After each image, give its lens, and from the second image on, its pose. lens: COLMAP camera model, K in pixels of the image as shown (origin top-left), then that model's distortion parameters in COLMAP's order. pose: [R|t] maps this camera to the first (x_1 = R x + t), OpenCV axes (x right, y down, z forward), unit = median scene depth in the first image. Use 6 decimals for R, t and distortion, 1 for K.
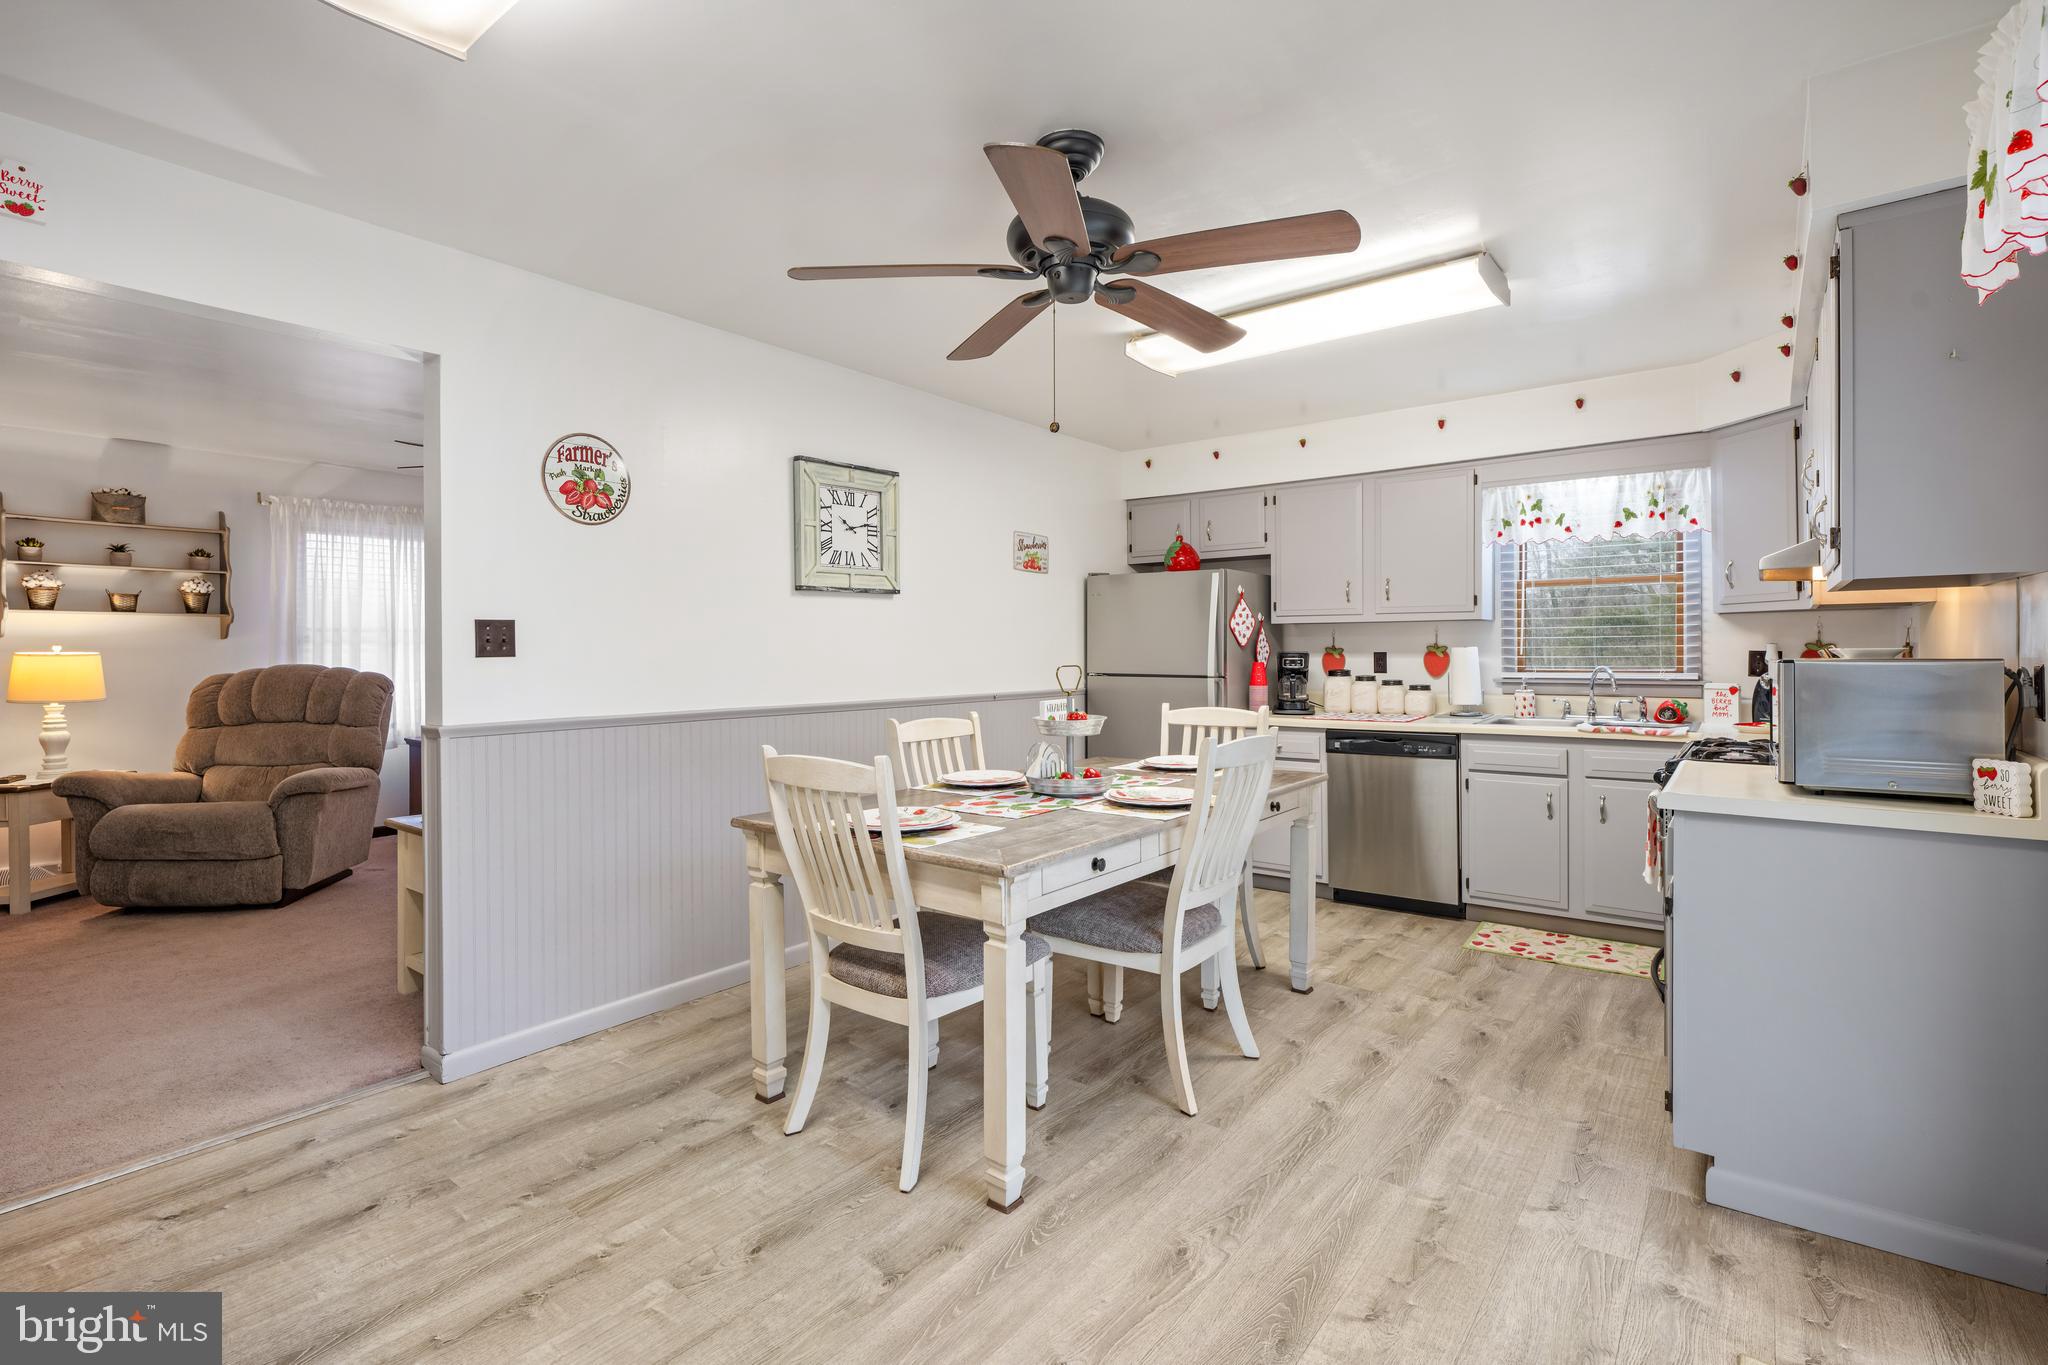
lens RADIAL K [[950.2, 0, 1028.5], [0, 950.2, 653.2], [0, 0, 1]] dist [-0.001843, 0.000139]
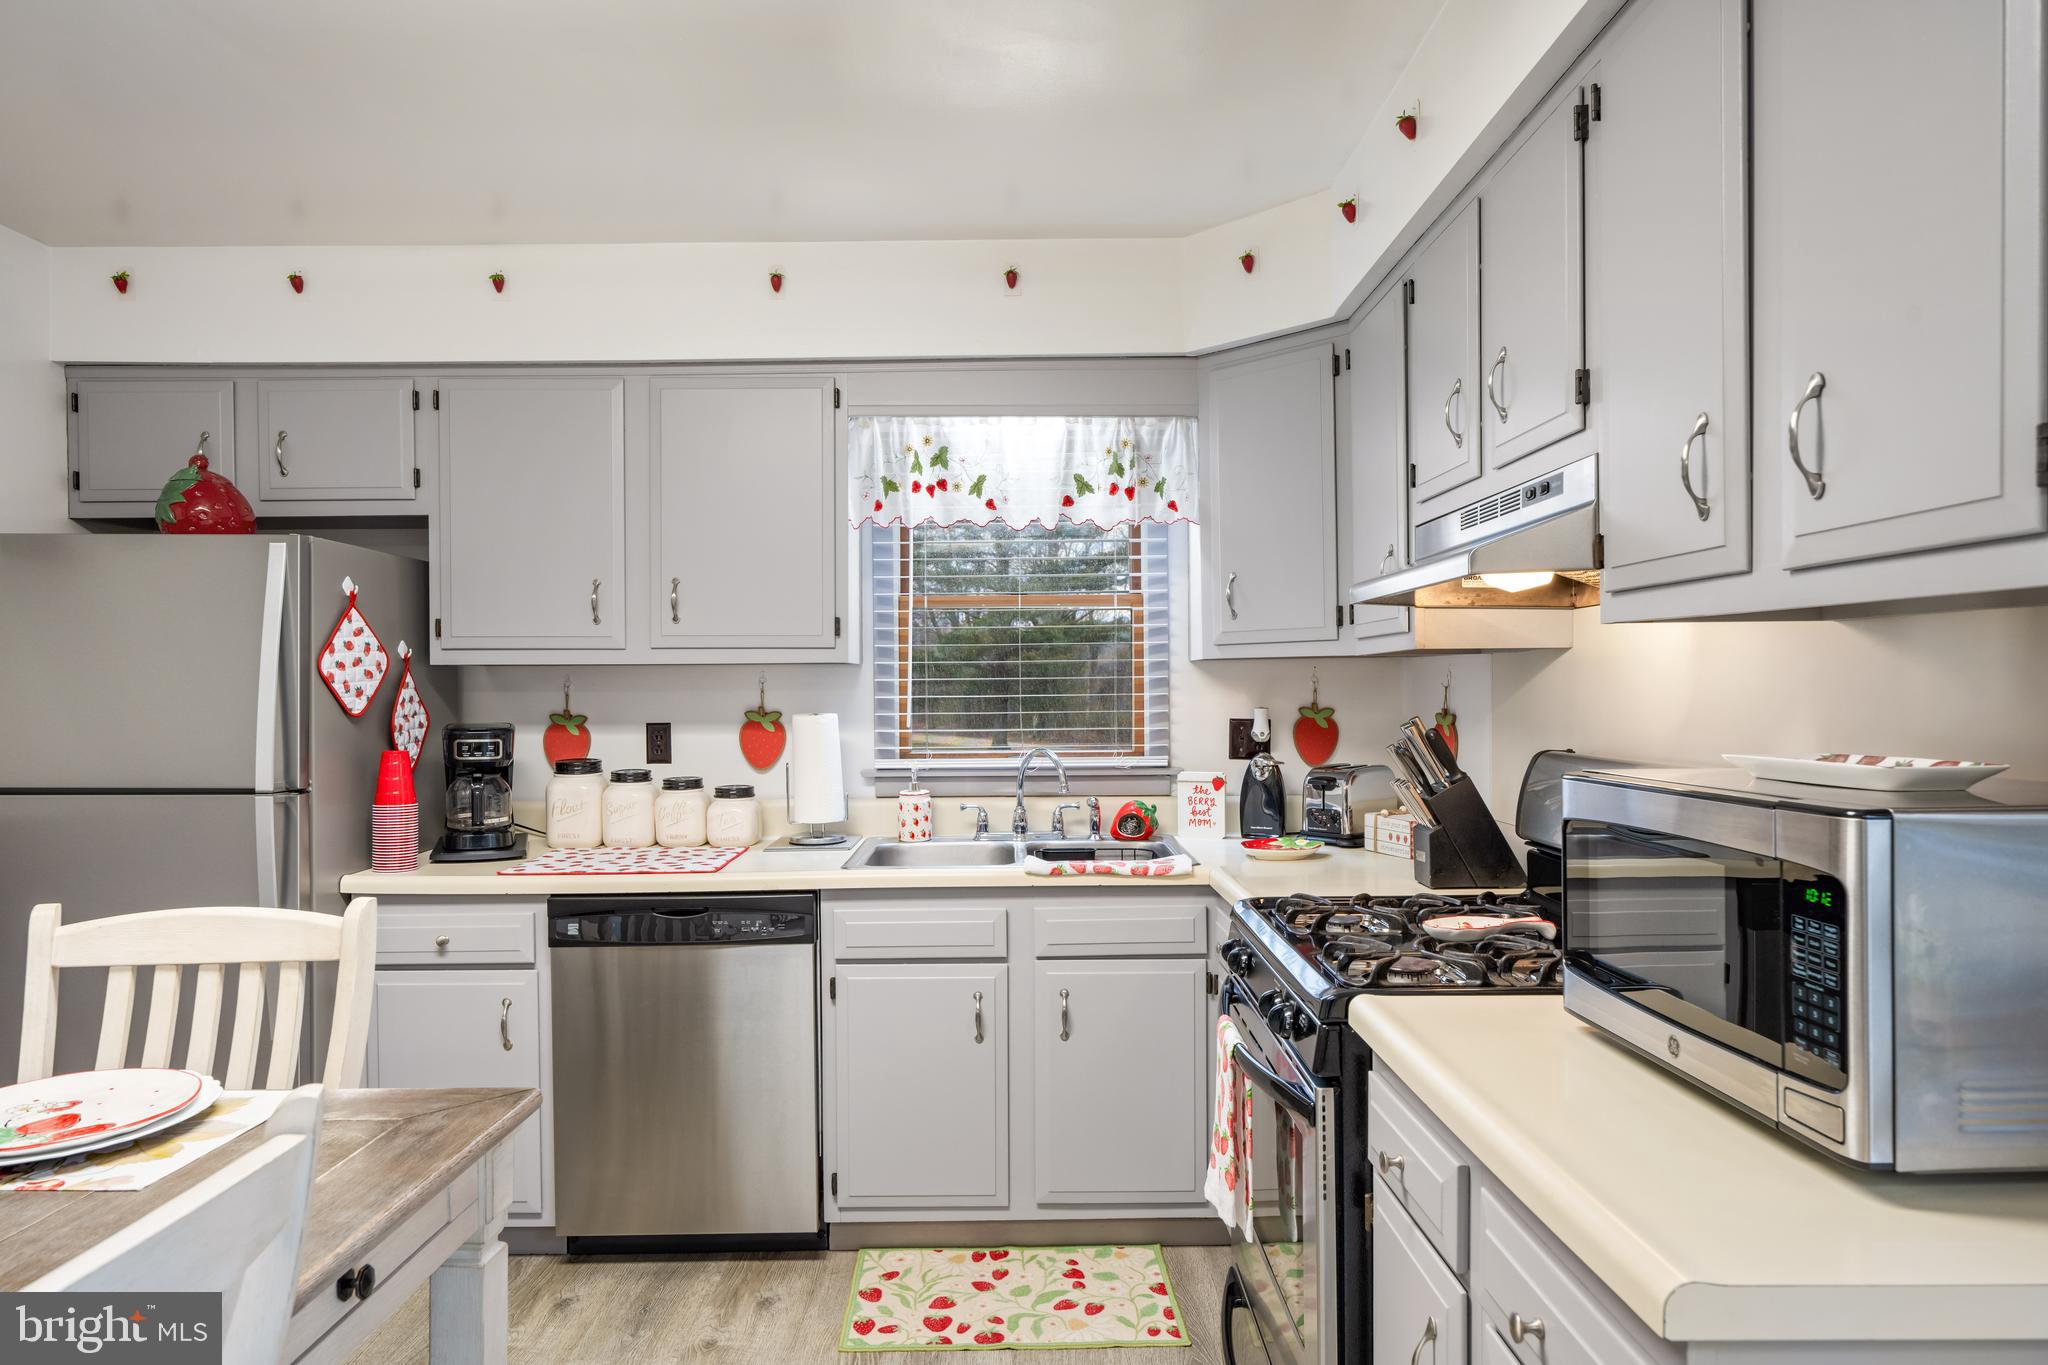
lens RADIAL K [[1241.4, 0, 1025.9], [0, 1241.4, 692.8], [0, 0, 1]] dist [-0.001937, -0.000621]
pose [[0.791040, -0.001299, 0.611762, 0.127184], [0.004015, 0.999987, -0.003068, -0.015932], [-0.611751, 0.004883, 0.791036, 0.378764]]
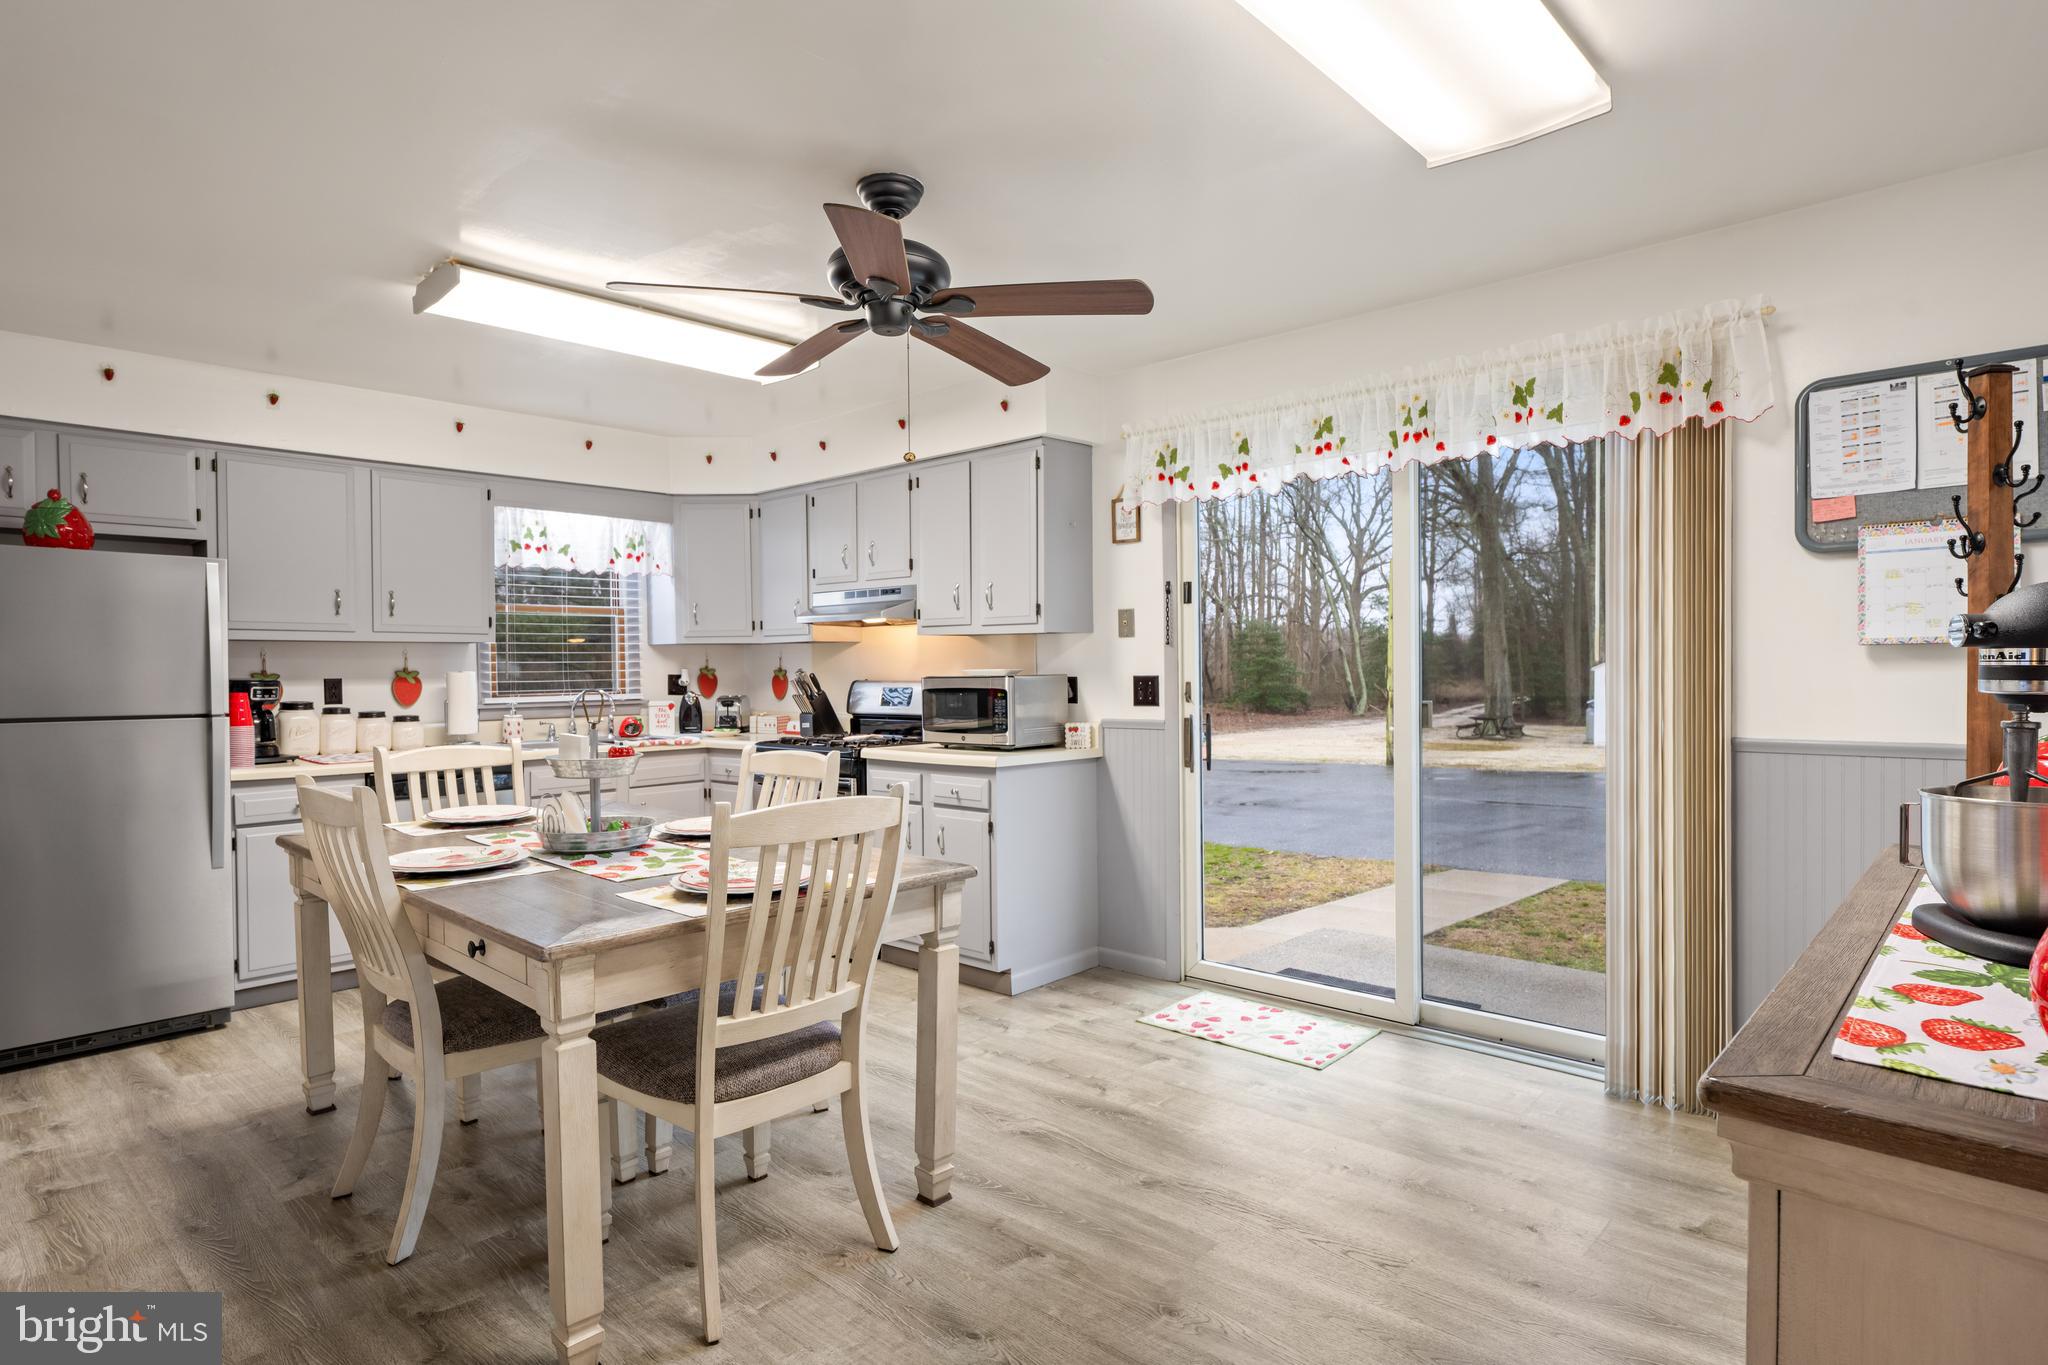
lens RADIAL K [[1093.8, 0, 1024.0], [0, 1093.8, 682.5], [0, 0, 1]] dist [-0.000354, -0.000255]
pose [[0.092259, -0.008224, 0.995701, -0.551107], [0.012226, 0.999900, 0.007125, 0.002875], [-0.995660, 0.011516, 0.092350, 0.359131]]
